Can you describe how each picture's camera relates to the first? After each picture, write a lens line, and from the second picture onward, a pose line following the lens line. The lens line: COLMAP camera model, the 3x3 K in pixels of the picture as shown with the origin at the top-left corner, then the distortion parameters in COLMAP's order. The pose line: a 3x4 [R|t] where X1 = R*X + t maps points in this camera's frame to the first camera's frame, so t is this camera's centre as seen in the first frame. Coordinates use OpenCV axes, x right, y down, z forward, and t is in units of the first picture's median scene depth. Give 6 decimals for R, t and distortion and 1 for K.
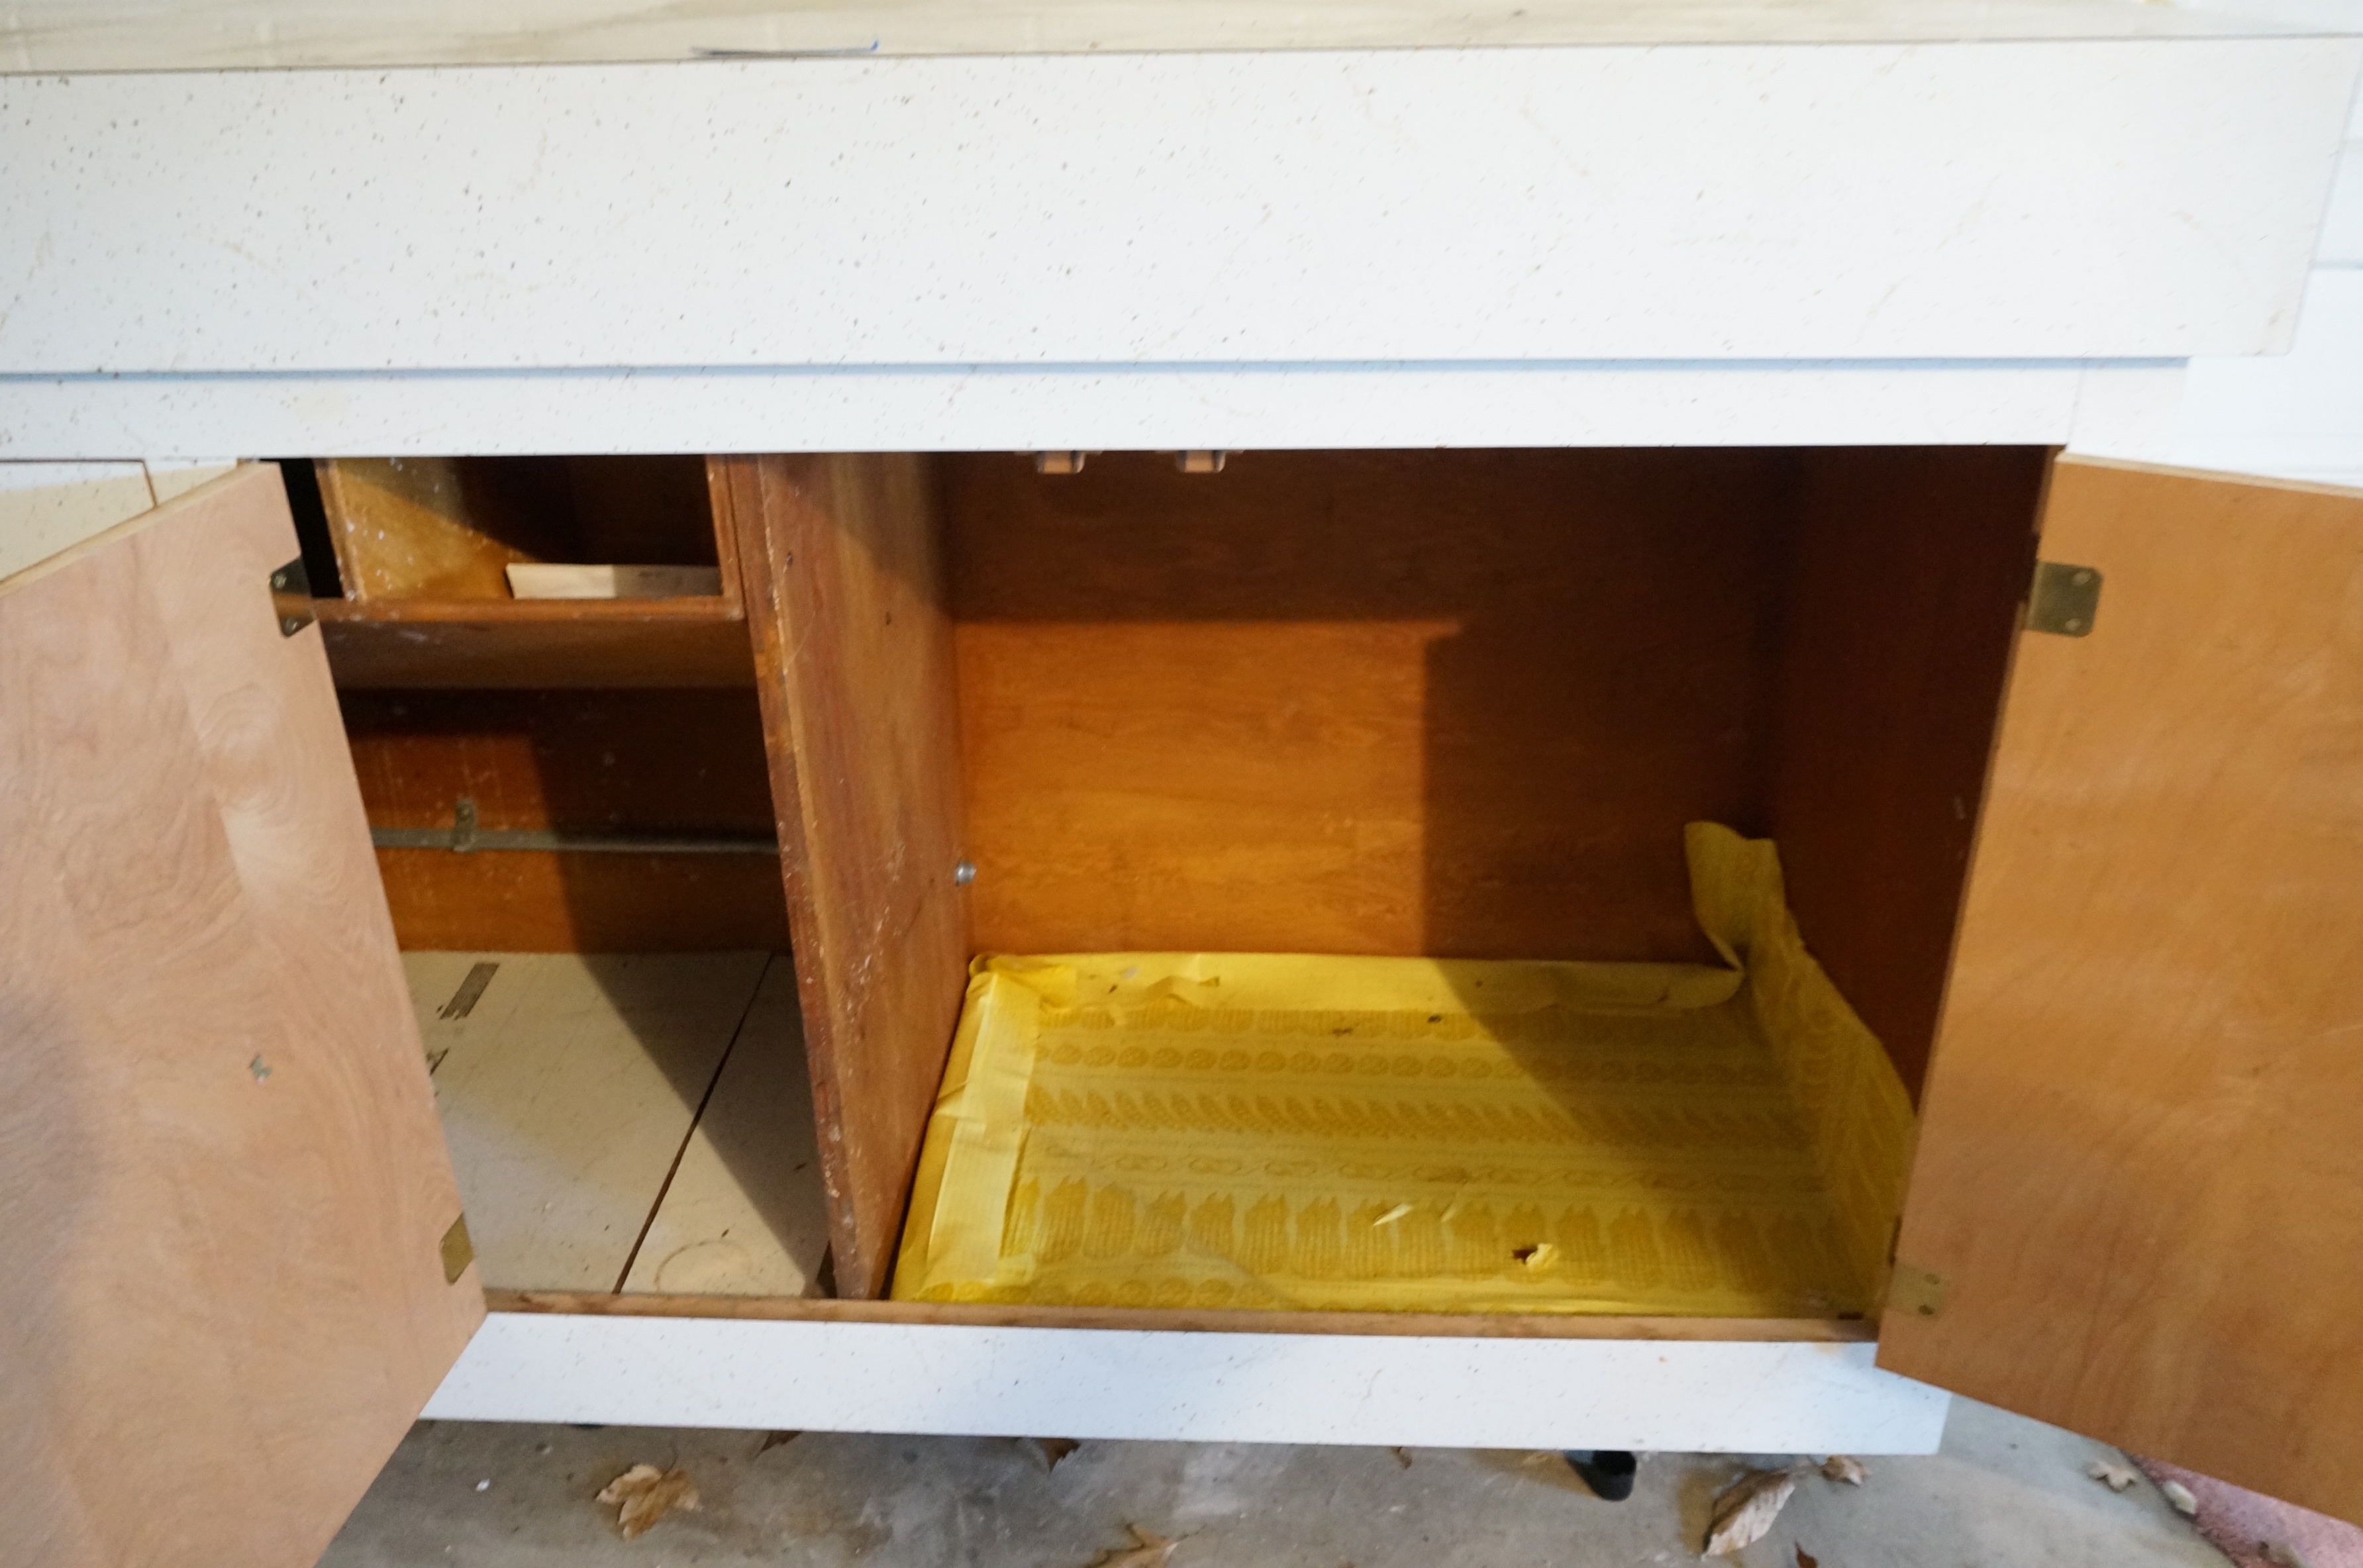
lens RADIAL K [[1818.9, 0, 1181.5], [0, 1818.9, 784.0], [0, 0, 1]] dist [-0.025045, 0.019694]
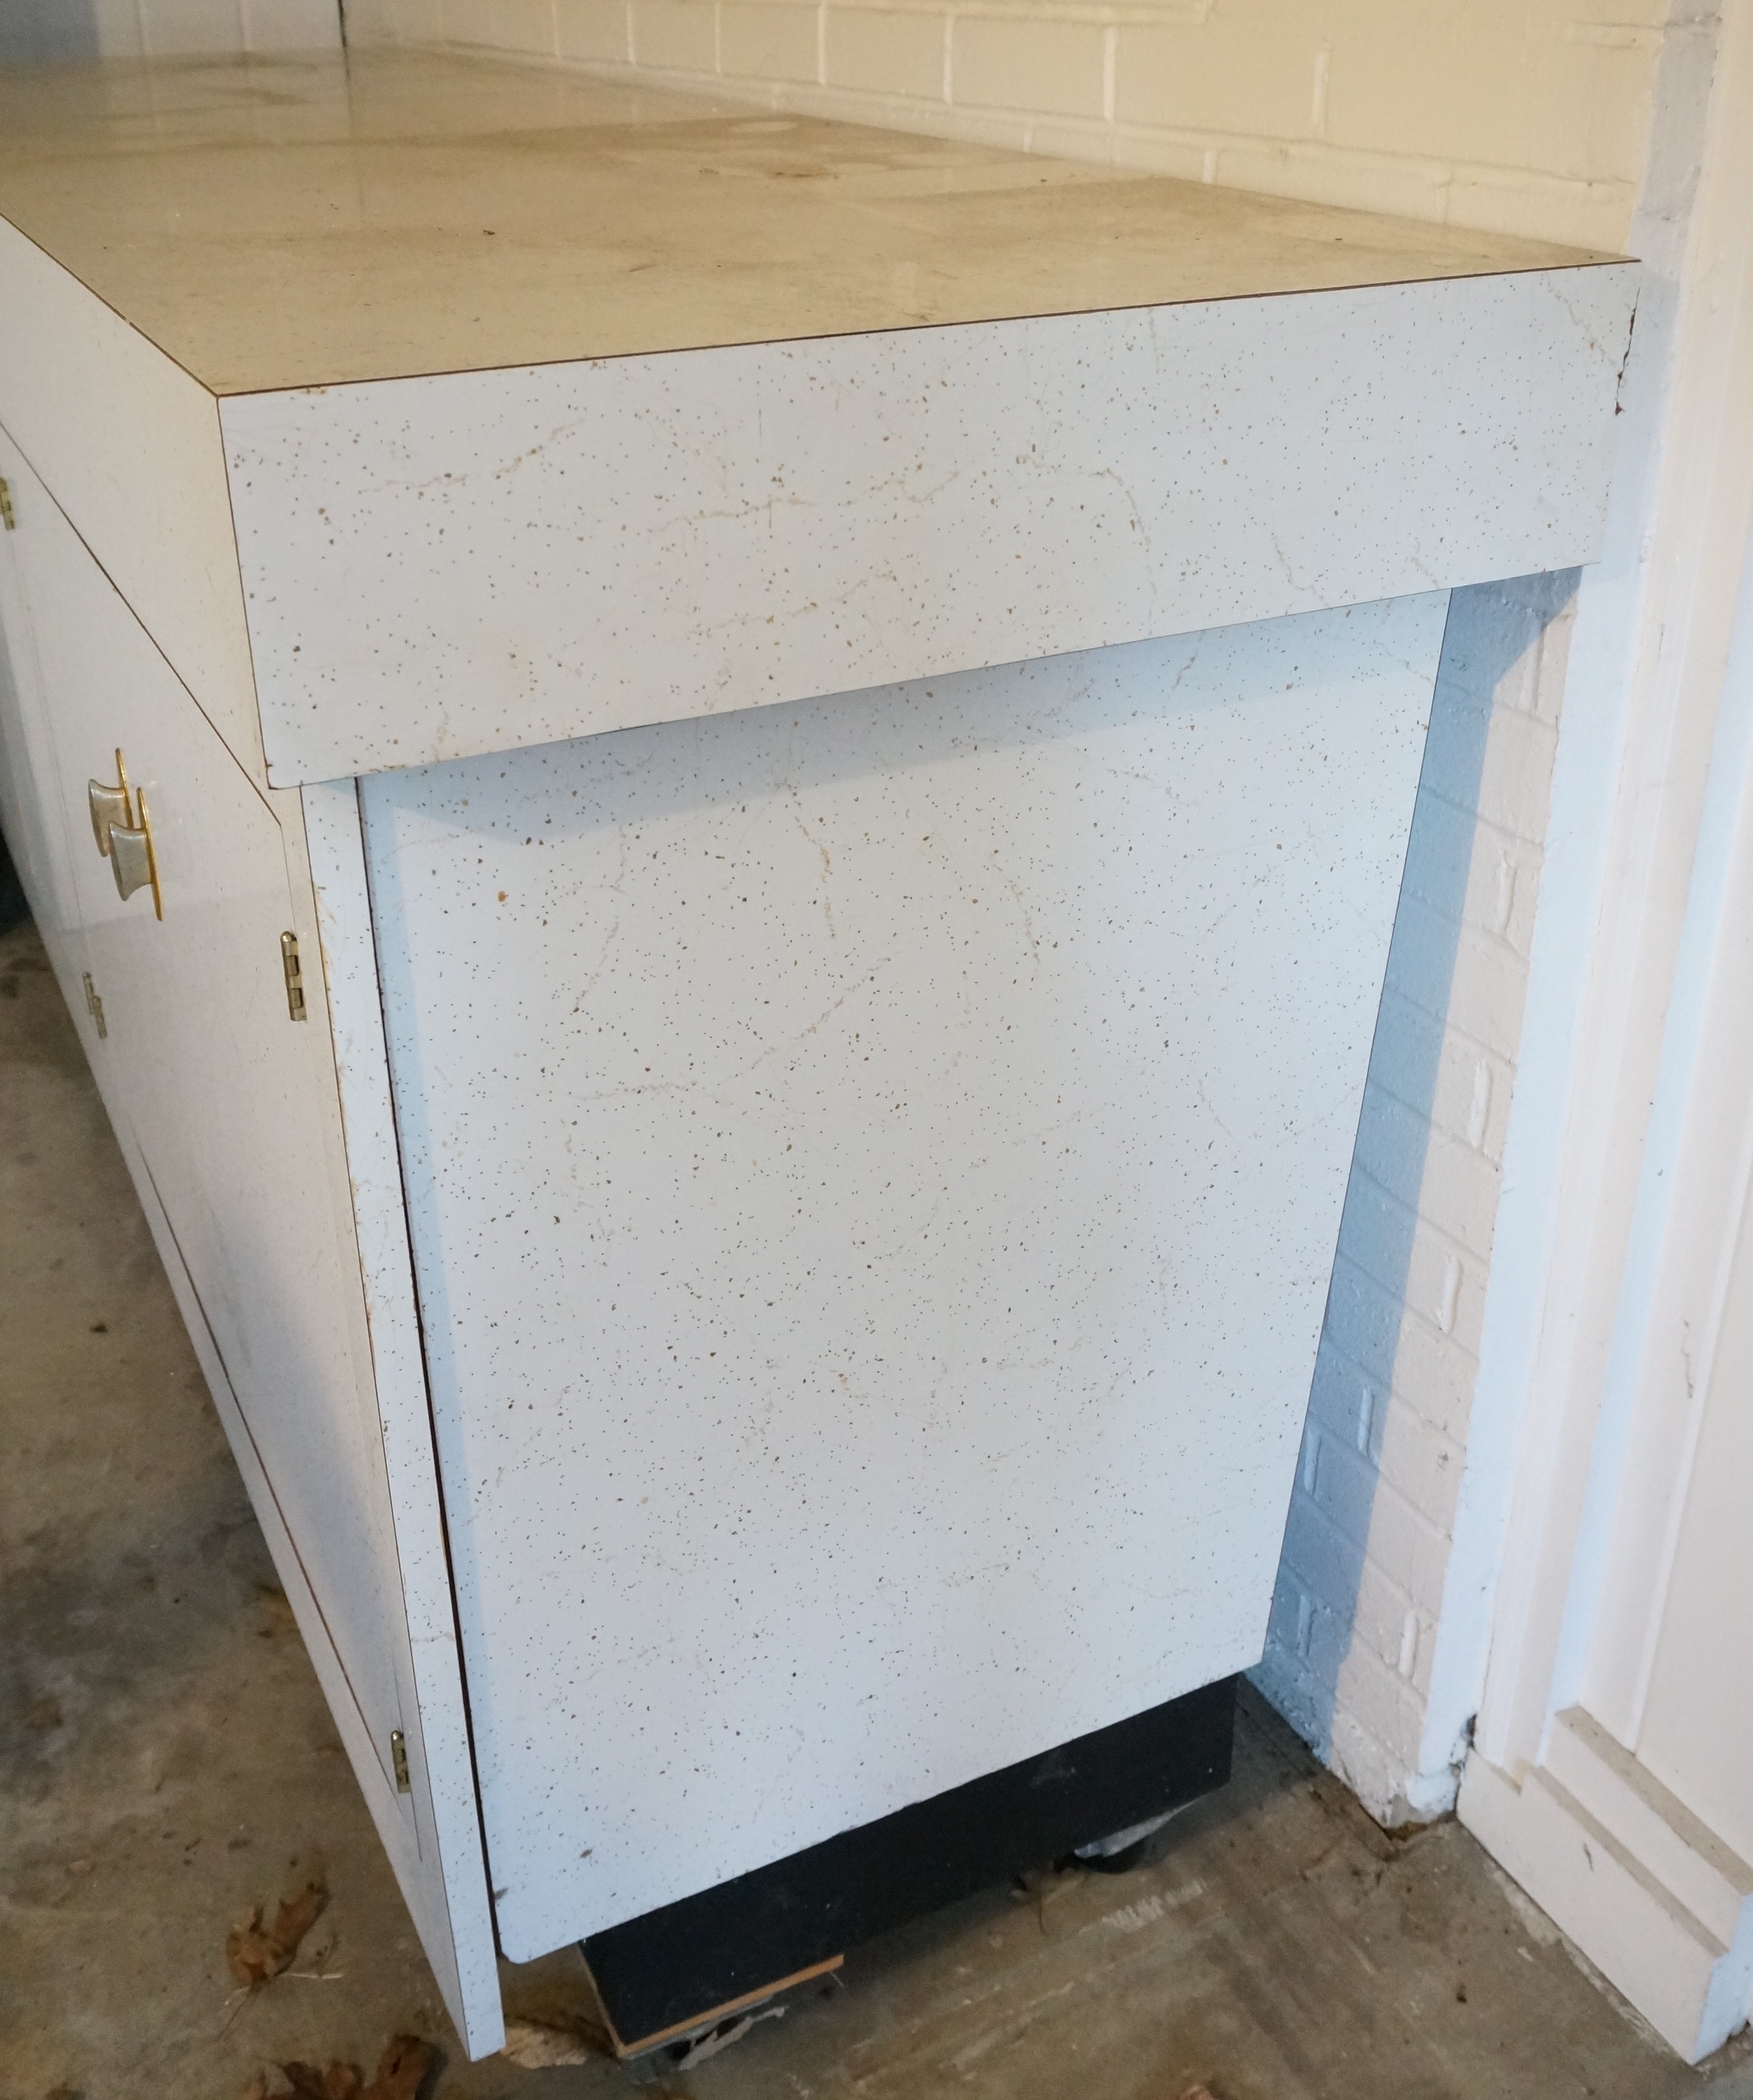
lens RADIAL K [[2156.0, 0, 879.1], [0, 2156.0, 959.8], [0, 0, 1]] dist [-0.014326, -0.018730]
pose [[0.499619, 0.393706, -0.771606, 0.950228], [-0.390345, 0.897510, 0.205197, -0.299339], [0.773312, 0.198673, 0.602095, 0.432202]]
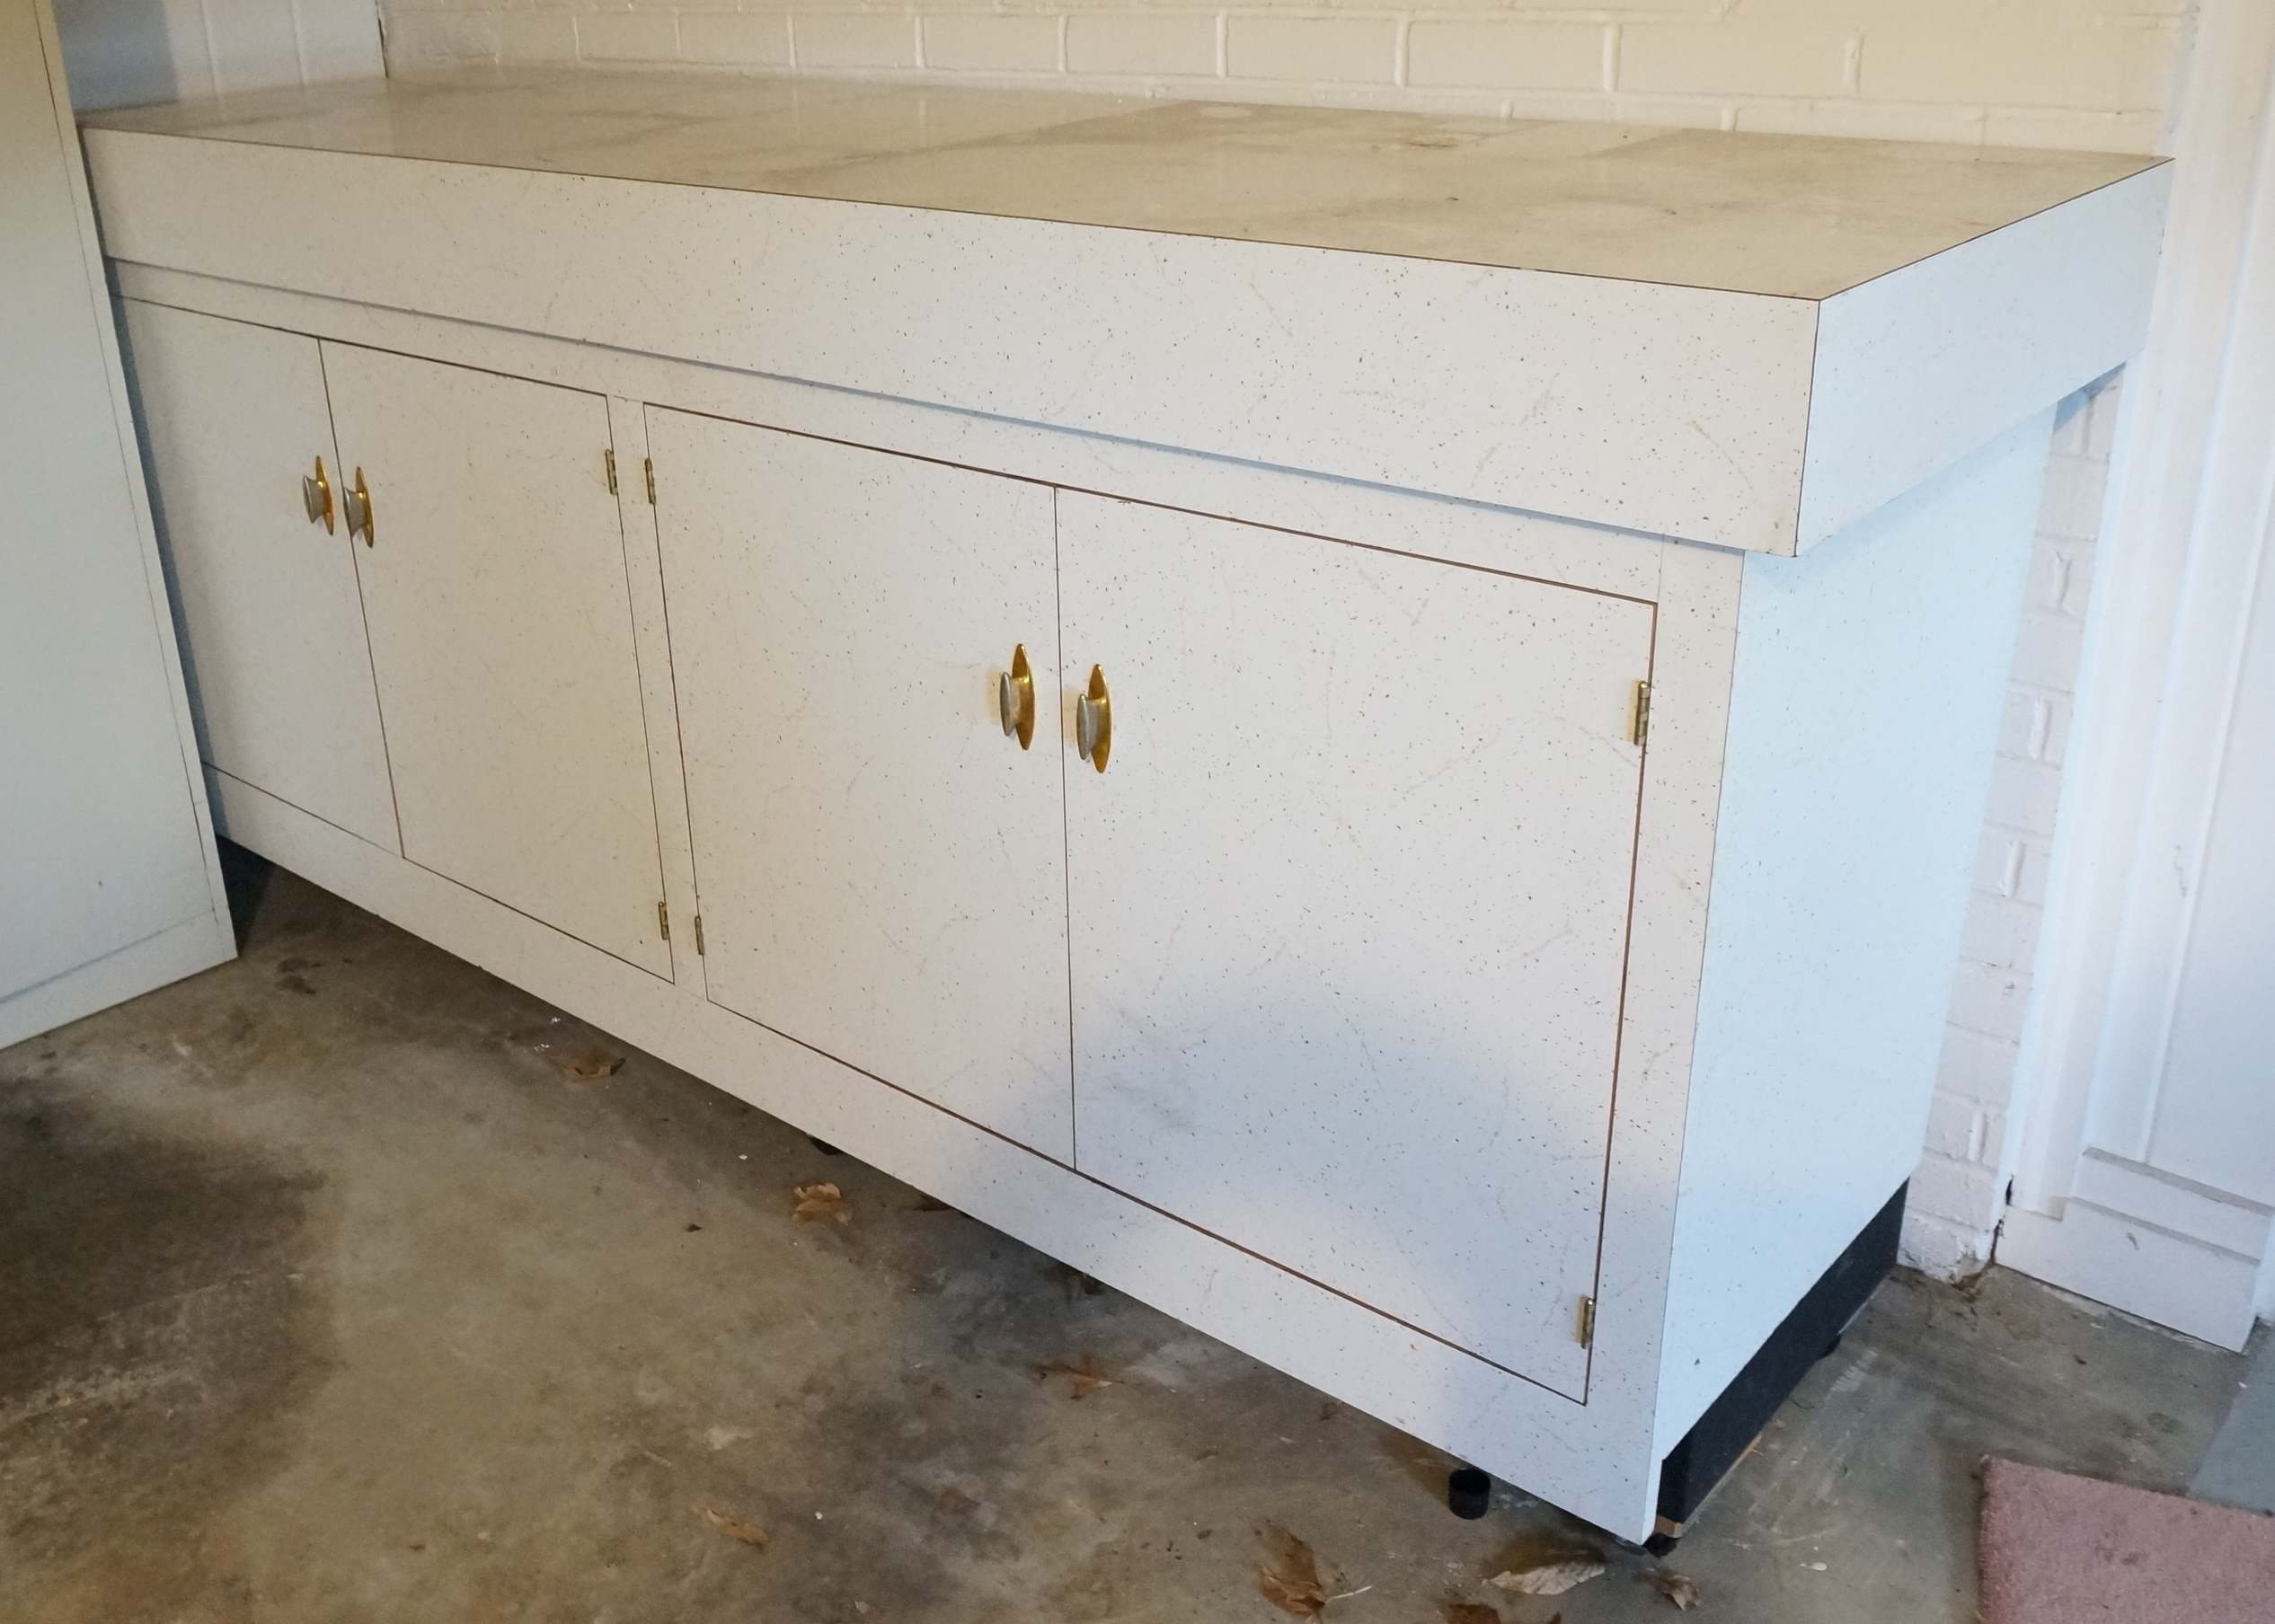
lens RADIAL K [[2132.2, 0, 1030.1], [0, 2132.2, 783.9], [0, 0, 1]] dist [-0.065507, 0.066855]
pose [[0.779741, 0.242028, -0.577431, 0.676429], [-0.261713, 0.963820, 0.050575, -0.025751], [0.568780, 0.111686, 0.814872, -0.234731]]
